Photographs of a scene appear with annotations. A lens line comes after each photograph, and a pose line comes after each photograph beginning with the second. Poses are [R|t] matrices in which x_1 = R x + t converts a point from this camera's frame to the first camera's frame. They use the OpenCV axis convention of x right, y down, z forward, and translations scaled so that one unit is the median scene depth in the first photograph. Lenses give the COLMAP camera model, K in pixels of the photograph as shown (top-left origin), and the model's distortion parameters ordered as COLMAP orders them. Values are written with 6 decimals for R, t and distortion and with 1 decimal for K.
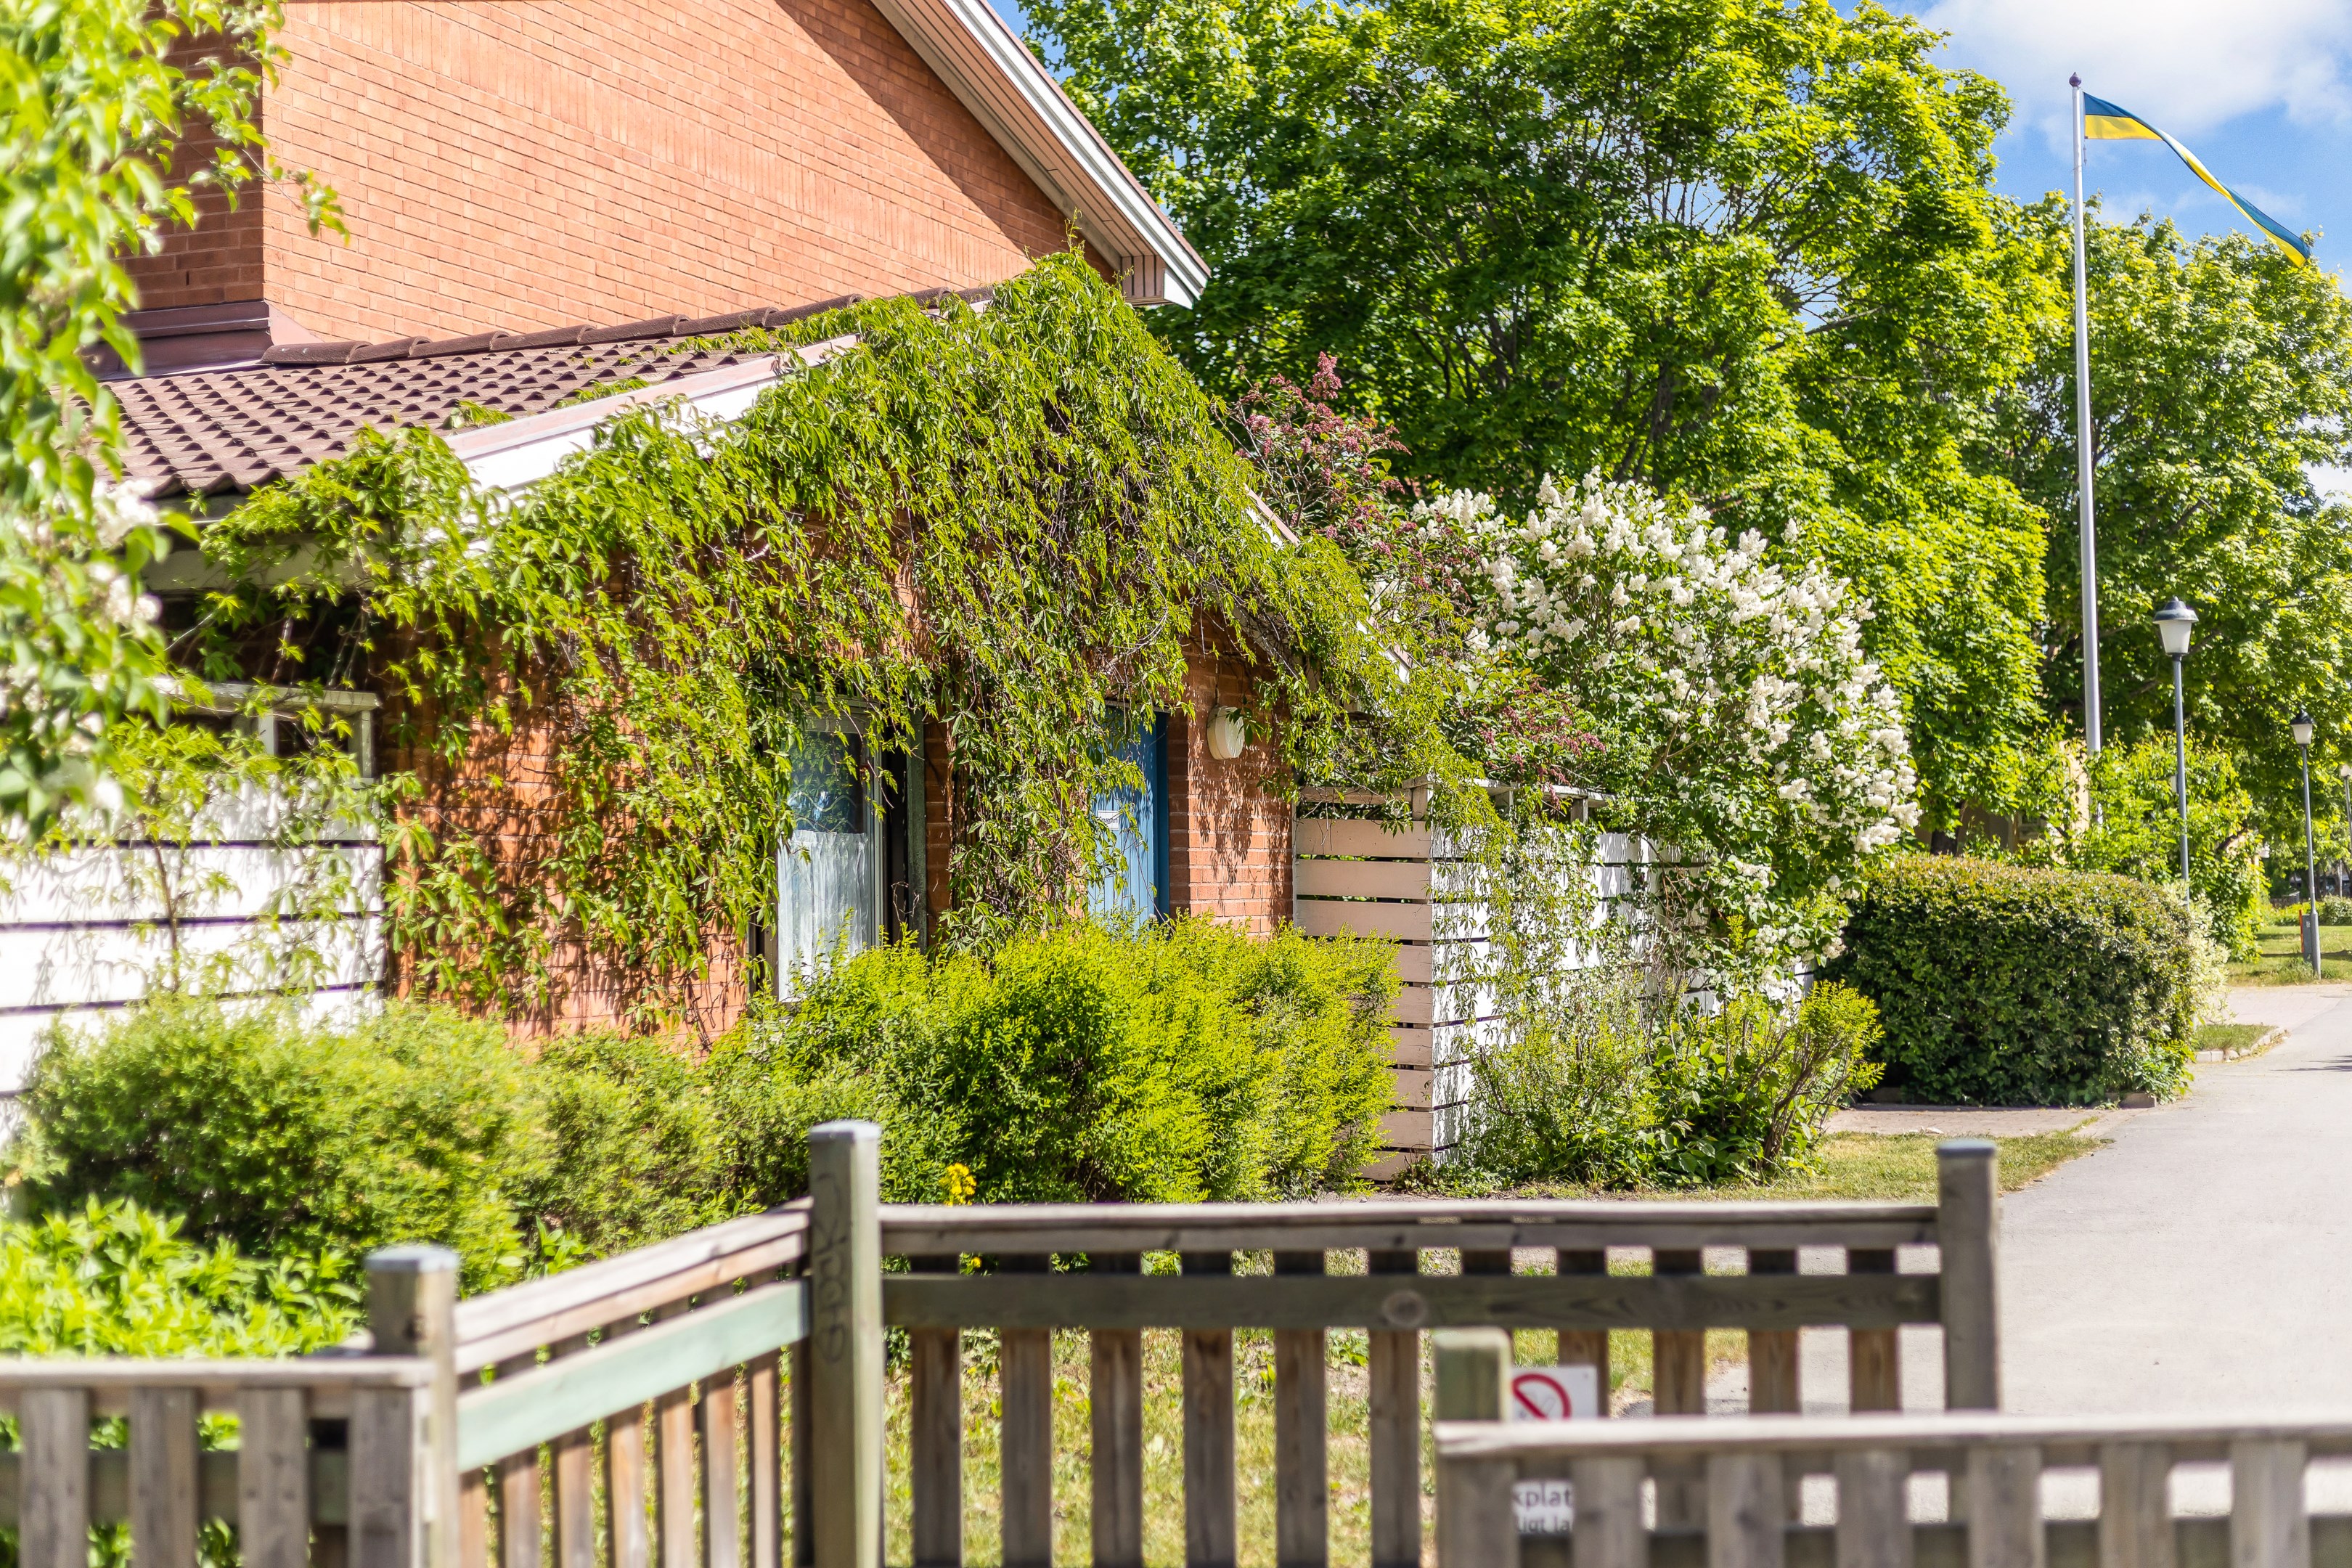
lens RADIAL K [[3295.3, 0, 1177.6], [0, 3295.3, 780.9], [0, 0, 1]] dist [0.022949, 0.000000]
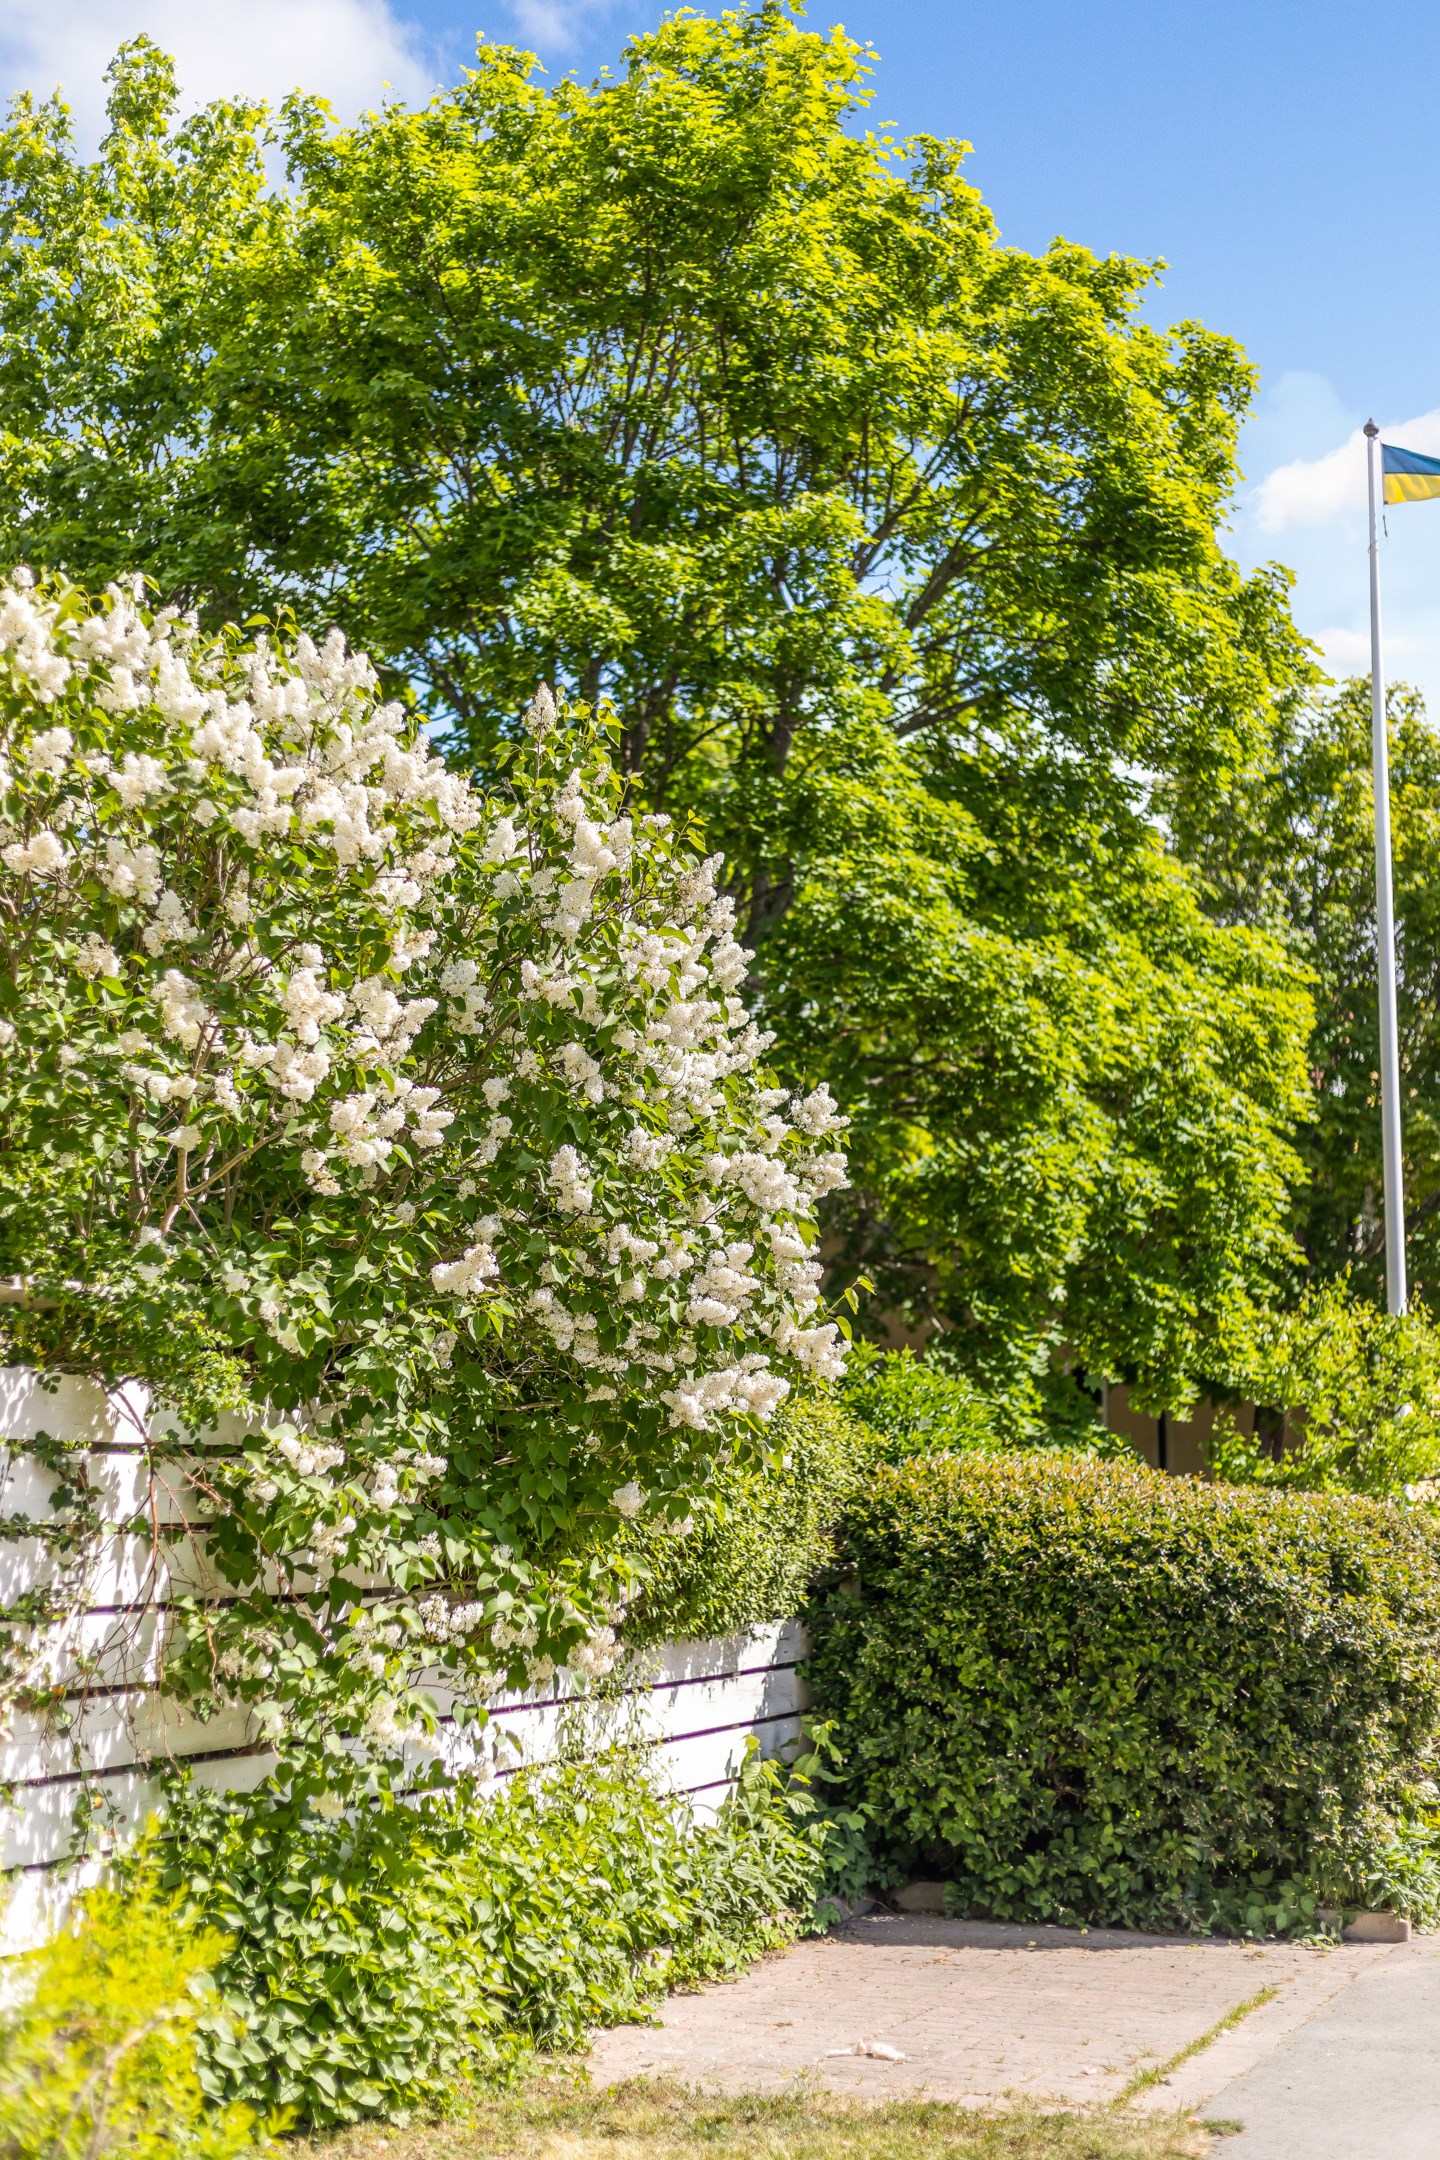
lens RADIAL K [[3026.3, 0, 719.5], [0, 3026.3, 1070.4], [0, 0, 1]] dist [0.022949, 0.000000]
pose [[0.999570, 0.023516, 0.017543, 0.140784], [-0.021539, 0.994192, -0.105439, 0.011312], [-0.019921, 0.105016, 0.994271, 0.408854]]
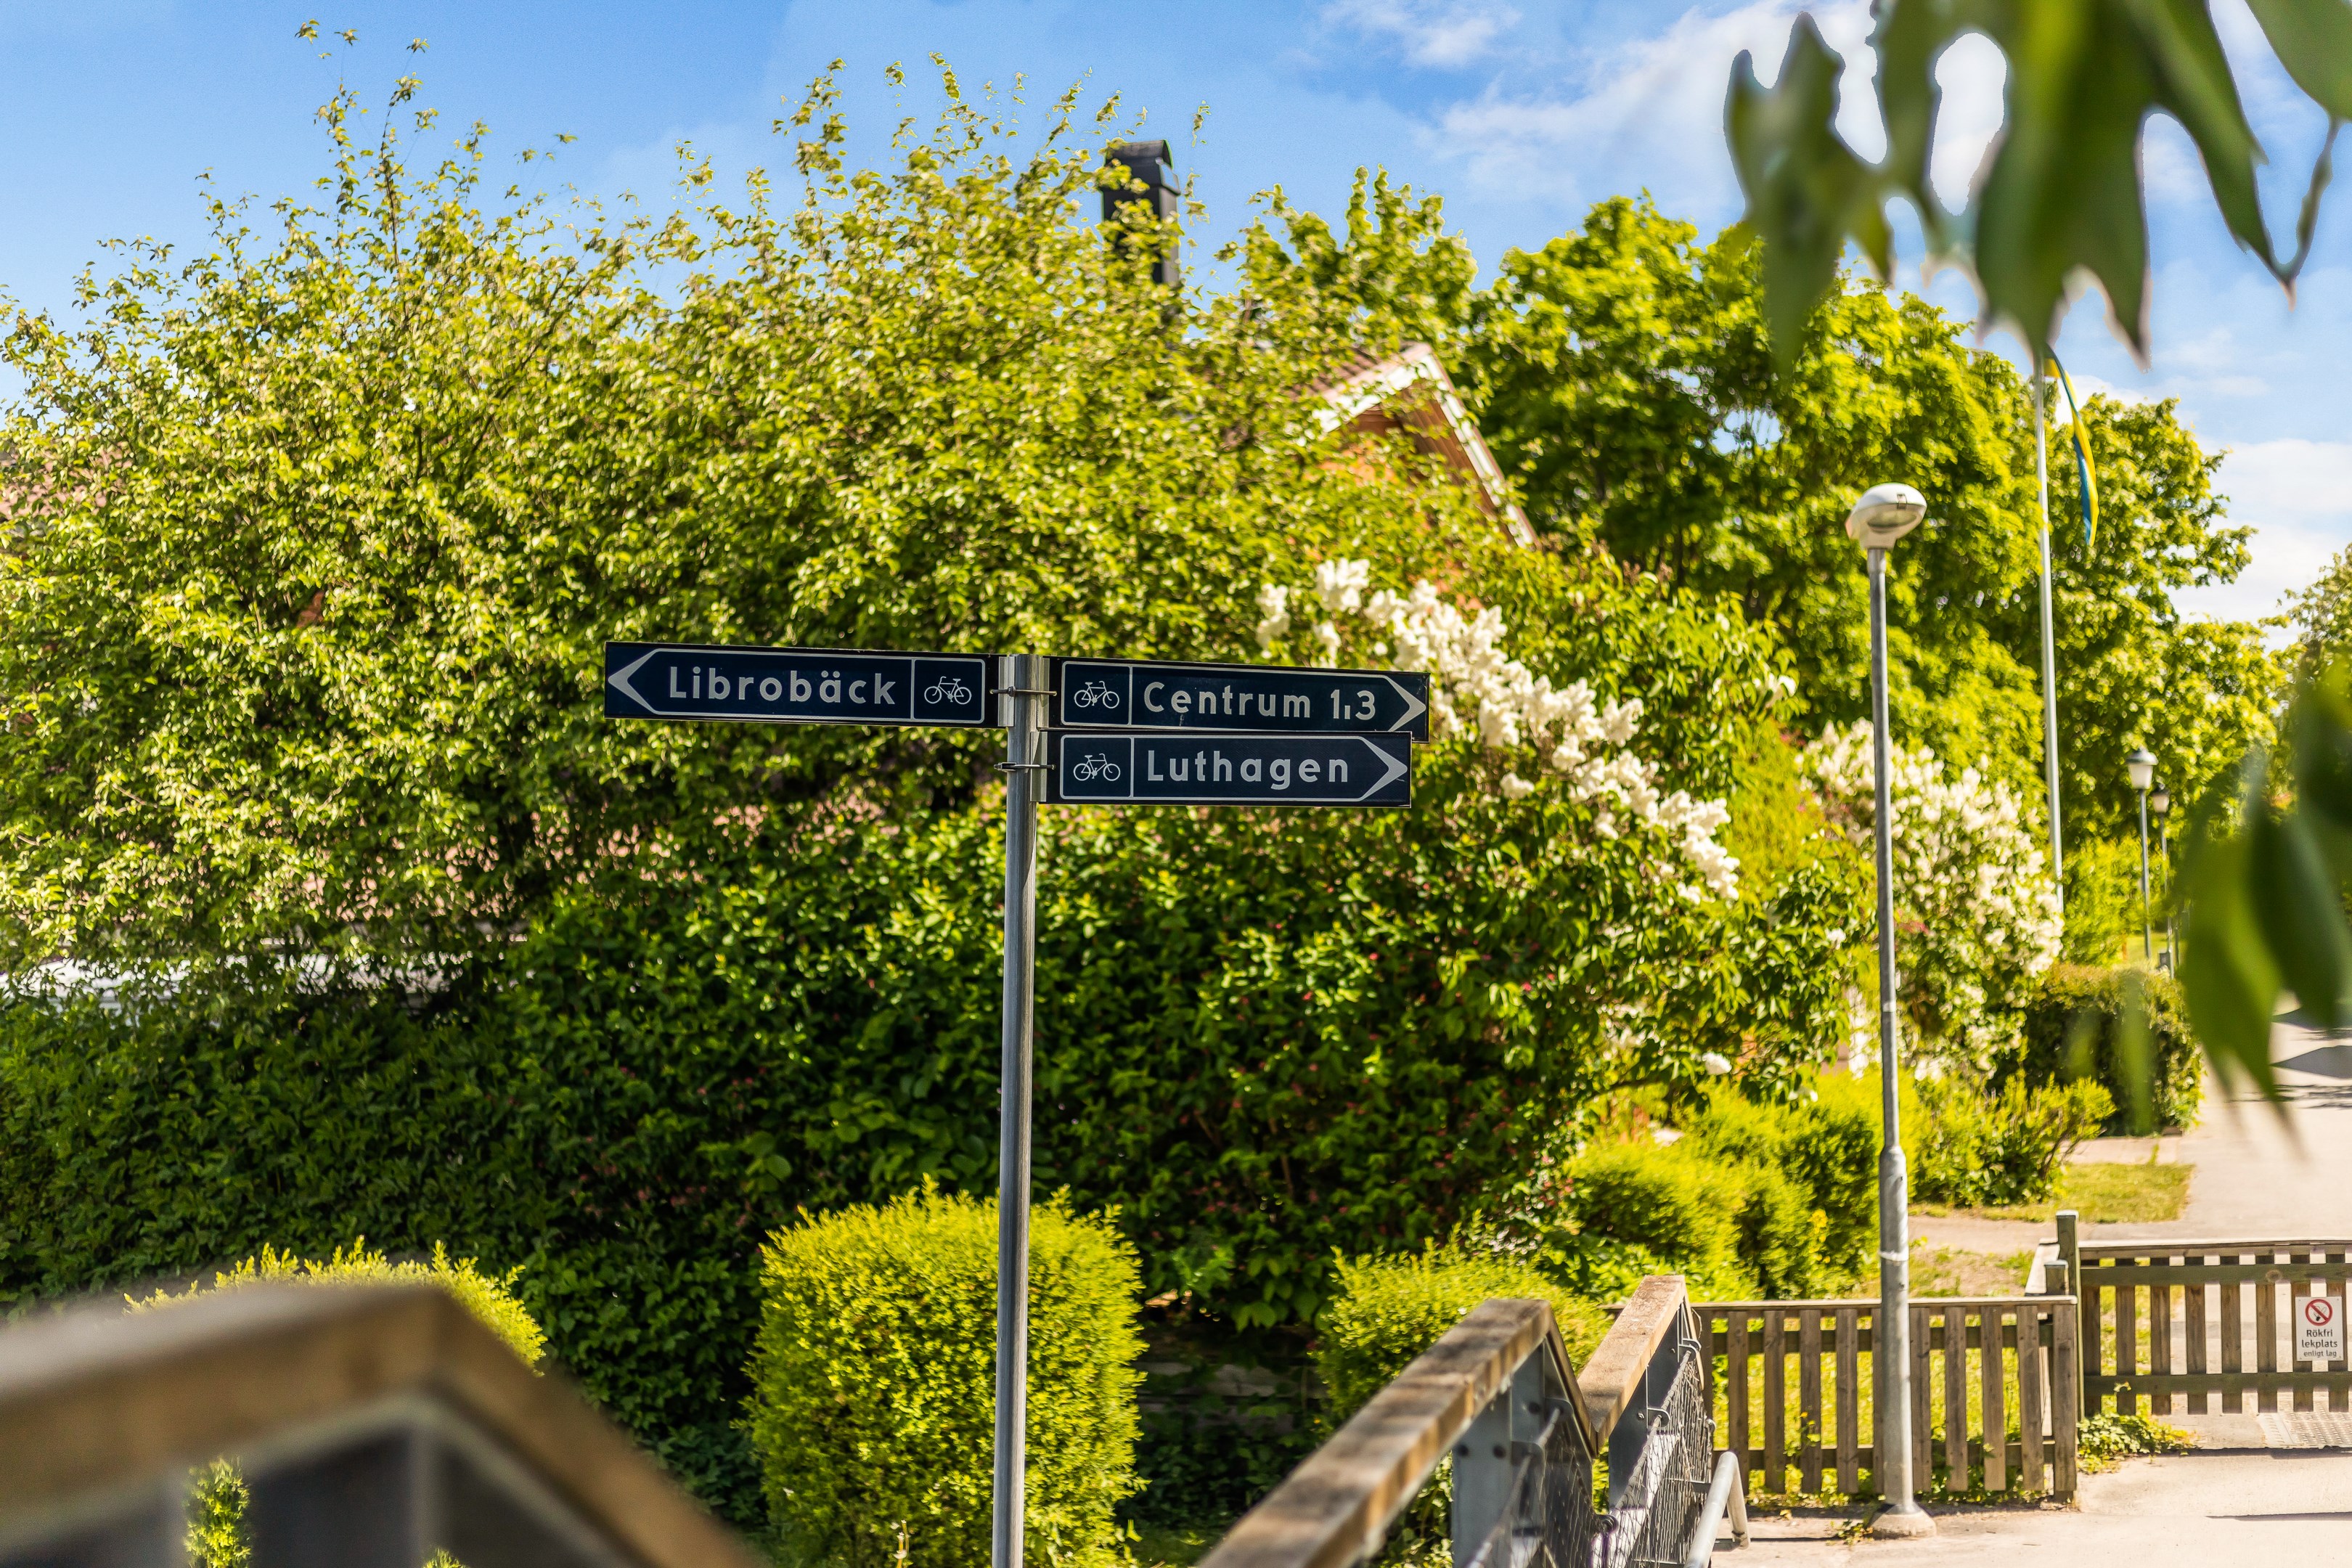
lens RADIAL K [[3295.3, 0, 1175.6], [0, 3295.3, 789.6], [0, 0, 1]] dist [0.022949, 0.000000]
pose [[0.996904, -0.006527, 0.078355, -0.205926], [0.006008, 0.999958, 0.006851, -0.052432], [-0.078397, -0.006359, 0.996902, -0.324428]]
